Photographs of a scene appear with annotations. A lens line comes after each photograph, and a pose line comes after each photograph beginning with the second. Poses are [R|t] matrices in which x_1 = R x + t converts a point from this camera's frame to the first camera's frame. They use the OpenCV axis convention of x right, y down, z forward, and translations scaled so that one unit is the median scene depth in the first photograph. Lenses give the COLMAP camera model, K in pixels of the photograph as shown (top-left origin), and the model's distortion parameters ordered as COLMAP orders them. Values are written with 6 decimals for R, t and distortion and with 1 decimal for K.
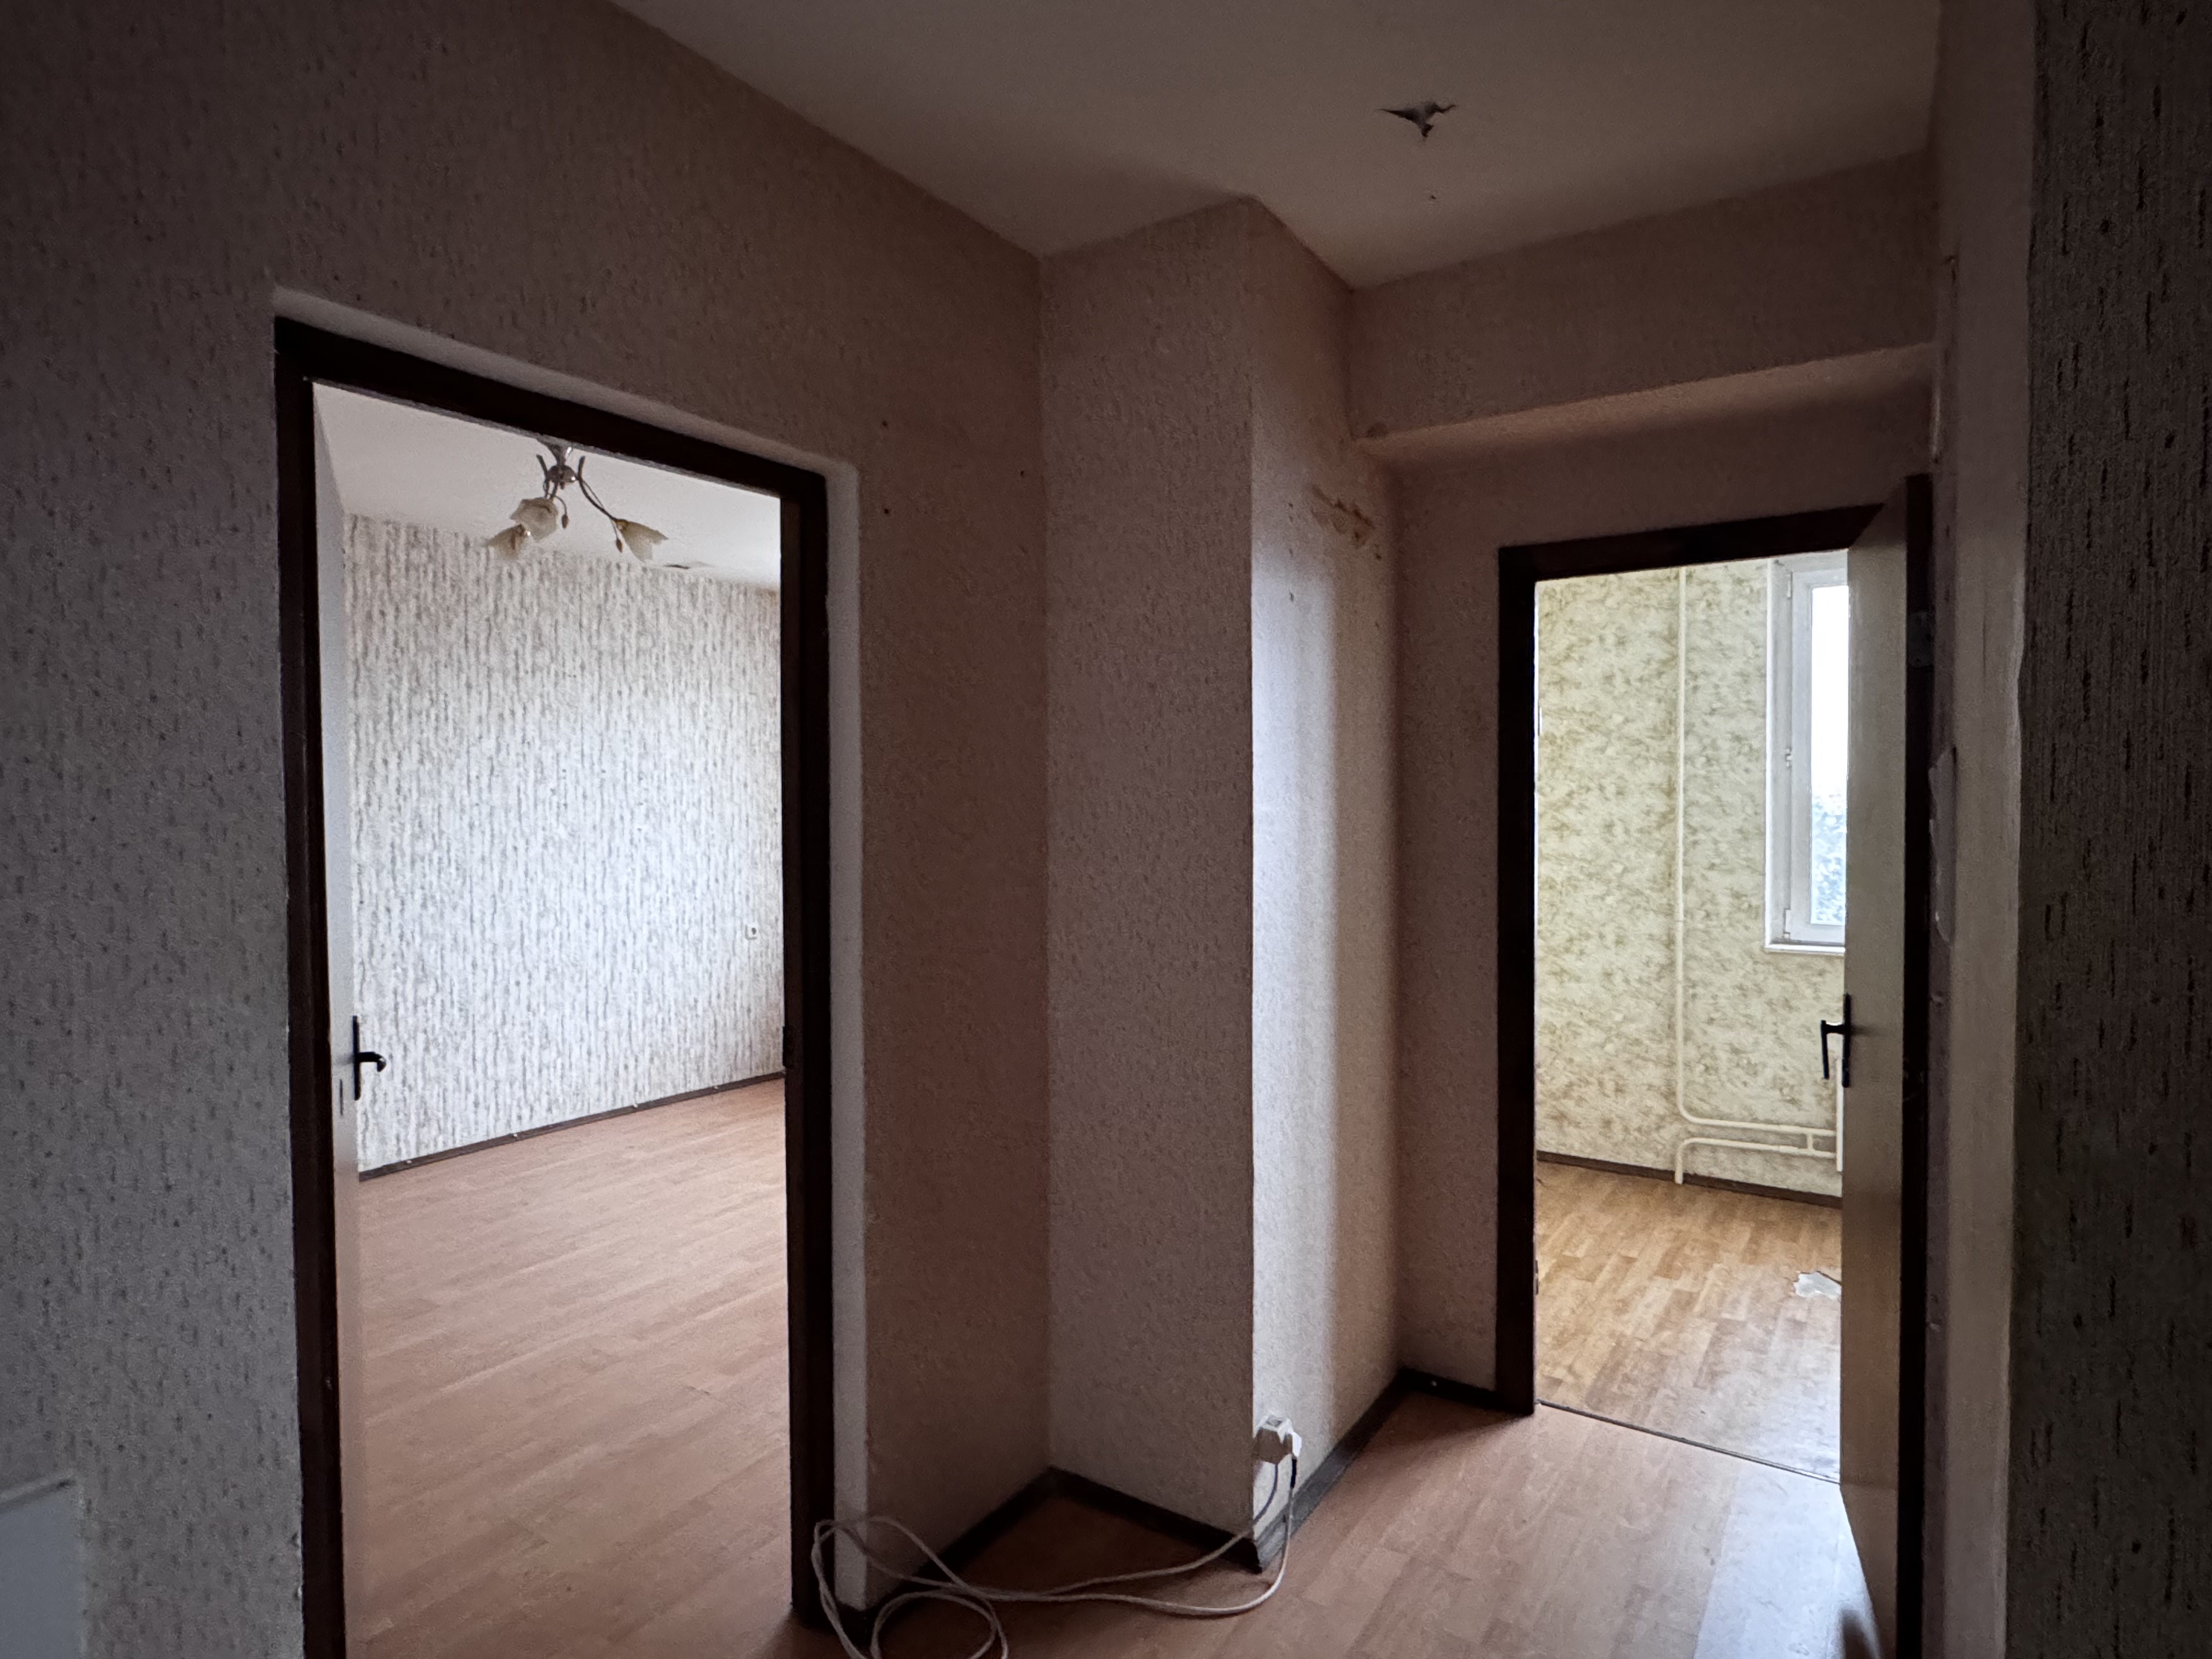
lens RADIAL K [[1219.6, 0, 1101.5], [0, 1219.6, 822.8], [0, 0, 1]] dist [0.008423, 0.002184]
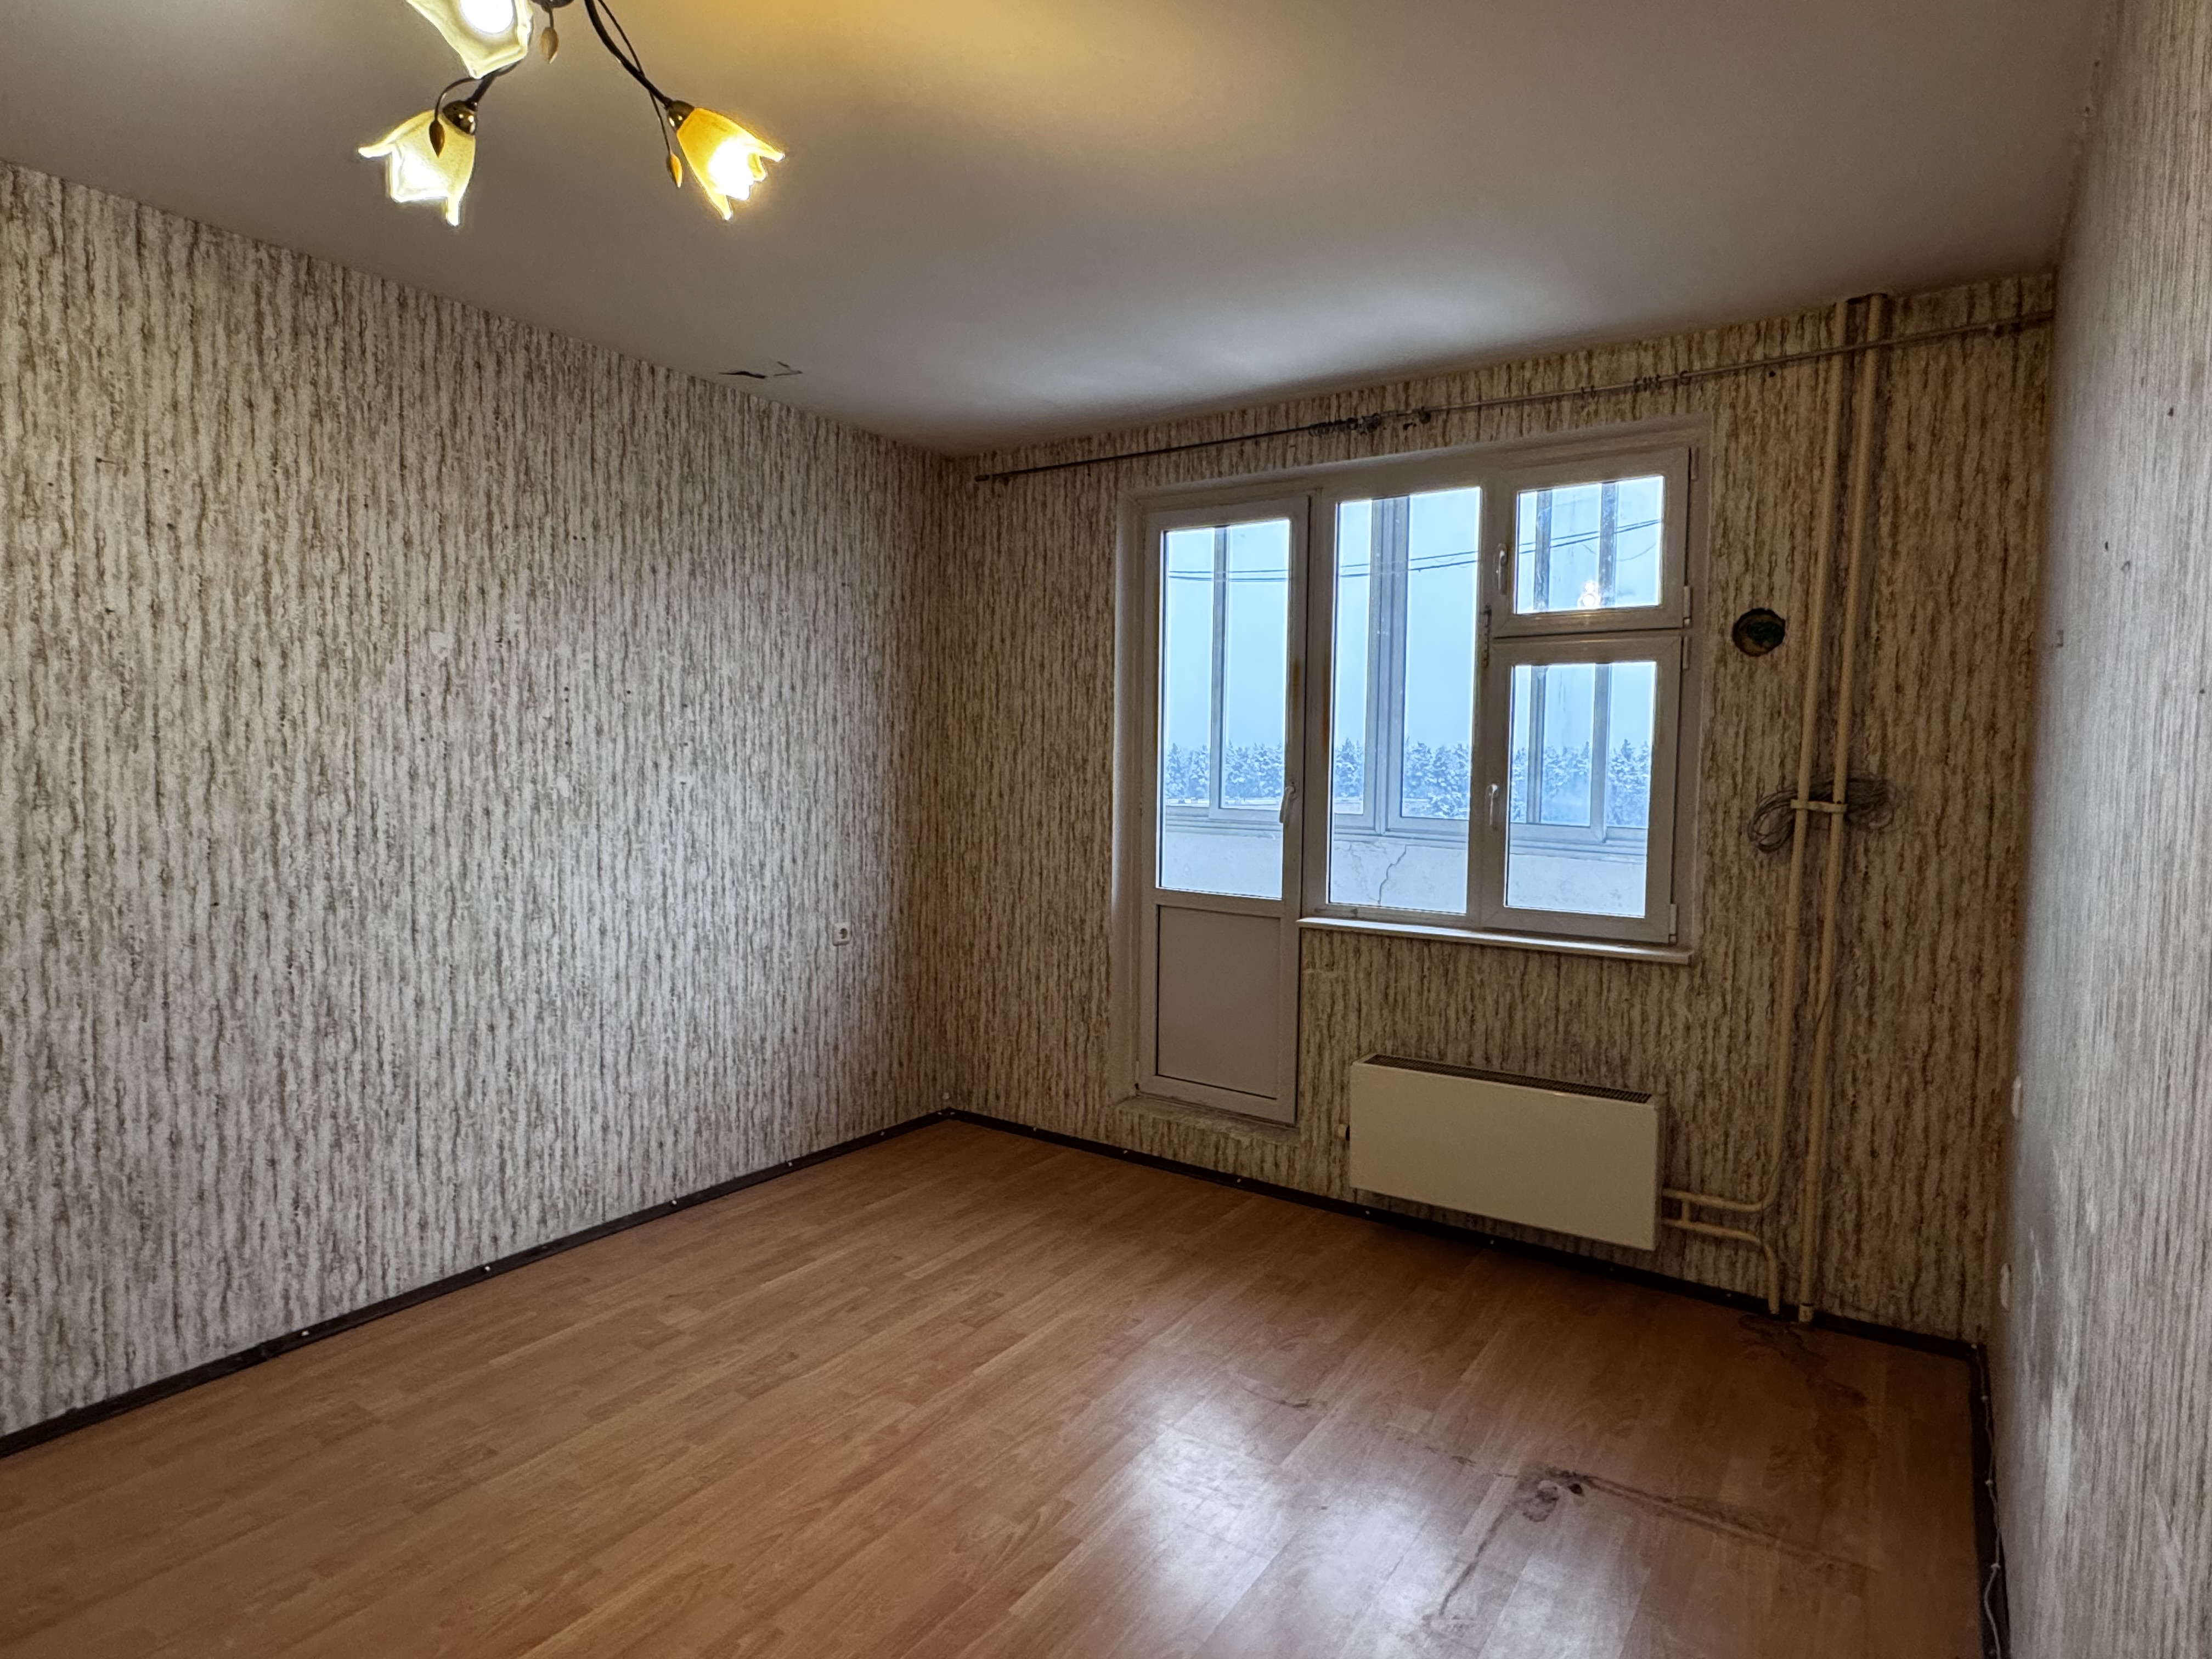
lens RADIAL K [[1219.6, 0, 1113.4], [0, 1219.6, 834.1], [0, 0, 1]] dist [0.008423, 0.002184]
pose [[0.999674, 0.025462, 0.001822, -0.162458], [-0.025524, 0.998220, 0.053905, -0.009369], [-0.000446, -0.053934, 0.998544, 0.378917]]
